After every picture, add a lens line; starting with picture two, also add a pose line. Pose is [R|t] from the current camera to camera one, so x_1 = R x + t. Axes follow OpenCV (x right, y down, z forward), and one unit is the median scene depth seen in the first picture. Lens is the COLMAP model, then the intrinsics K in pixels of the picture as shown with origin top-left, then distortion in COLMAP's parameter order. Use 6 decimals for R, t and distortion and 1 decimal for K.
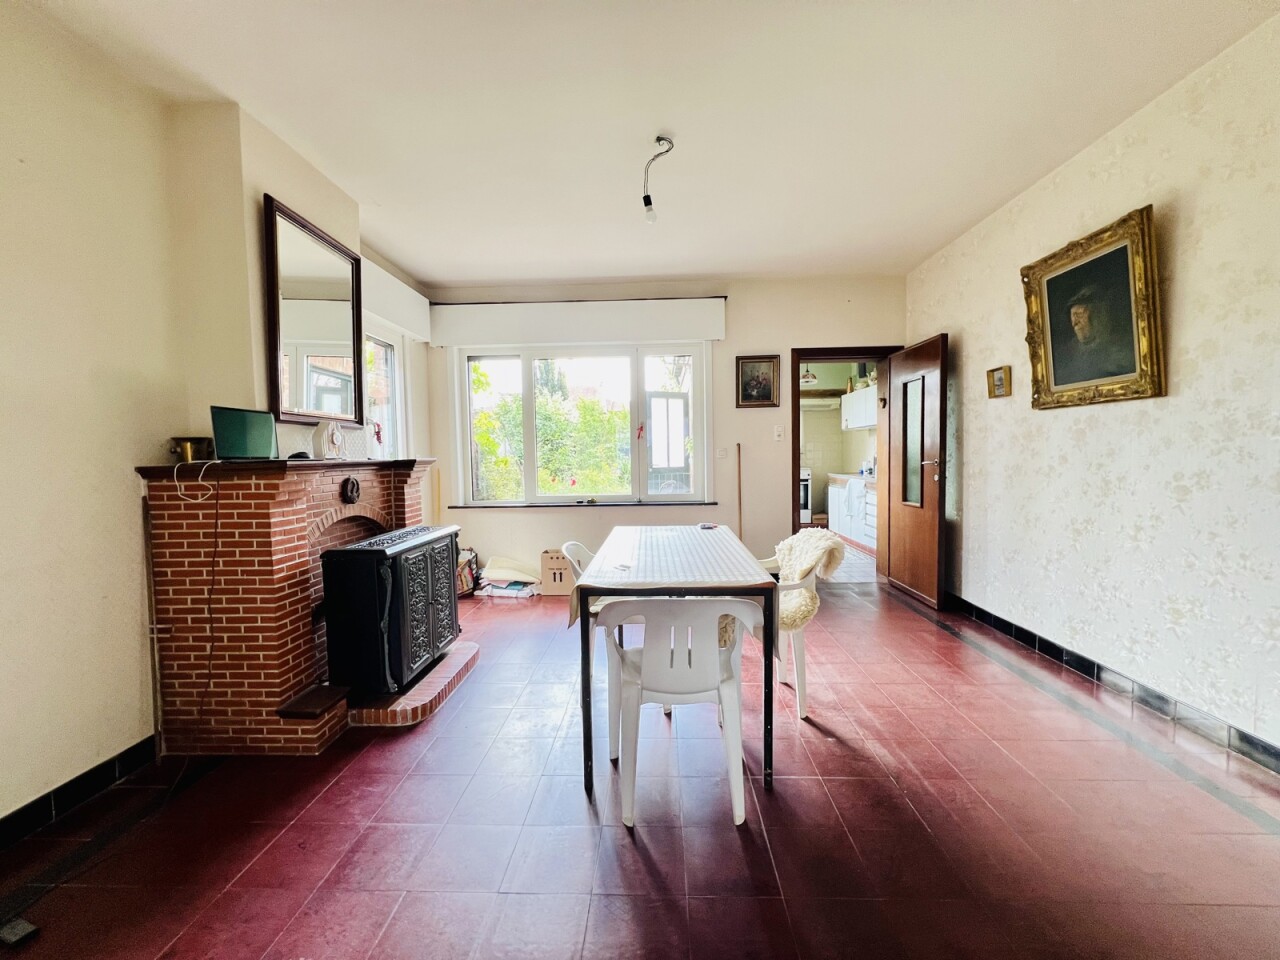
lens RADIAL K [[511.8, 0, 640.3], [0, 511.8, 476.3], [0, 0, 1]] dist [-0.007895, -0.000014]
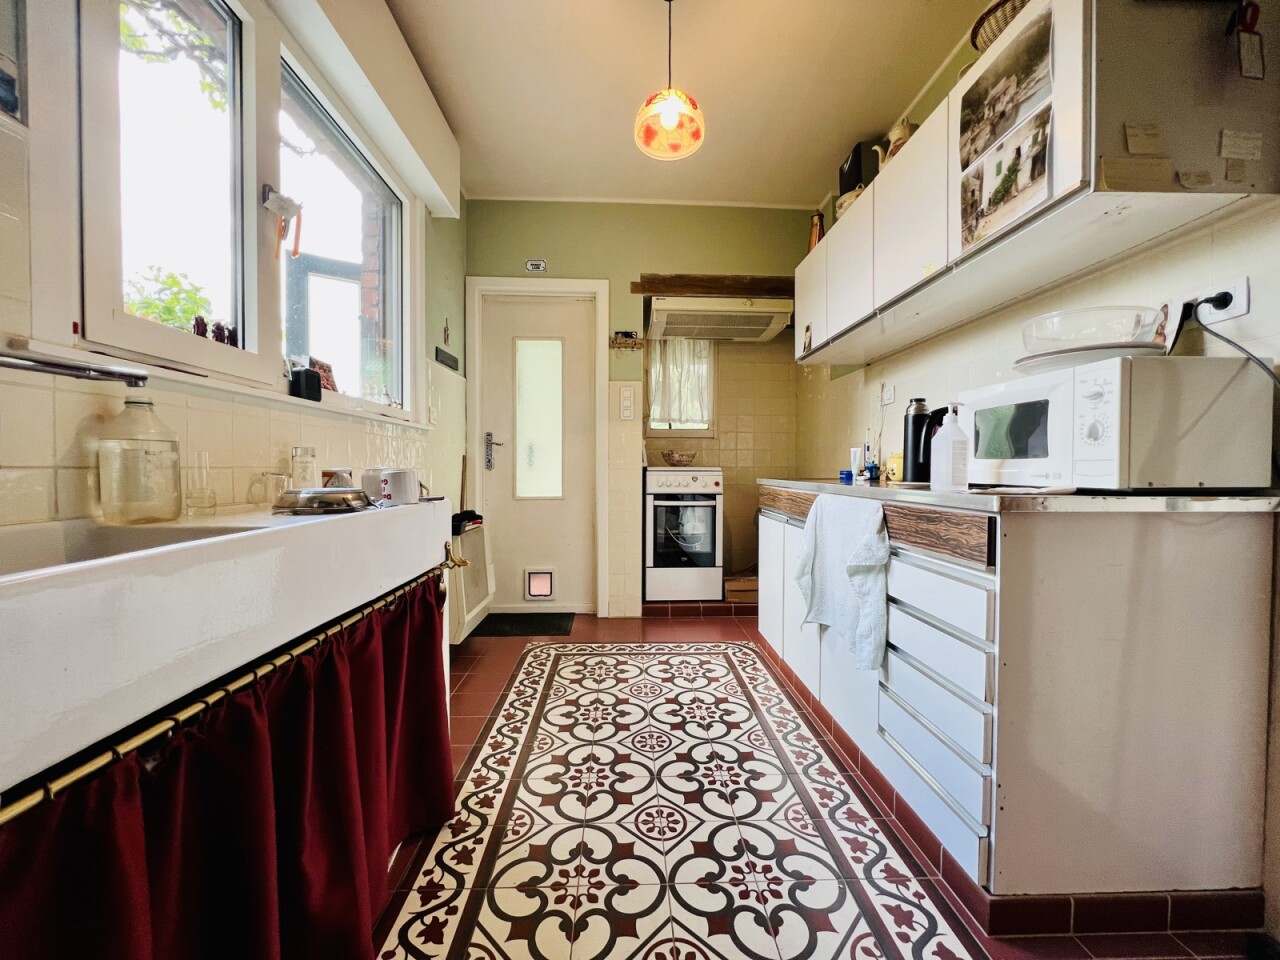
lens RADIAL K [[511.8, 0, 638.5], [0, 511.8, 476.6], [0, 0, 1]] dist [-0.007895, -0.000014]
pose [[0.997712, 0.018886, 0.064915, 0.262118], [-0.017225, 0.999512, -0.026054, 0.003962], [-0.065375, 0.024876, 0.997551, 0.649785]]
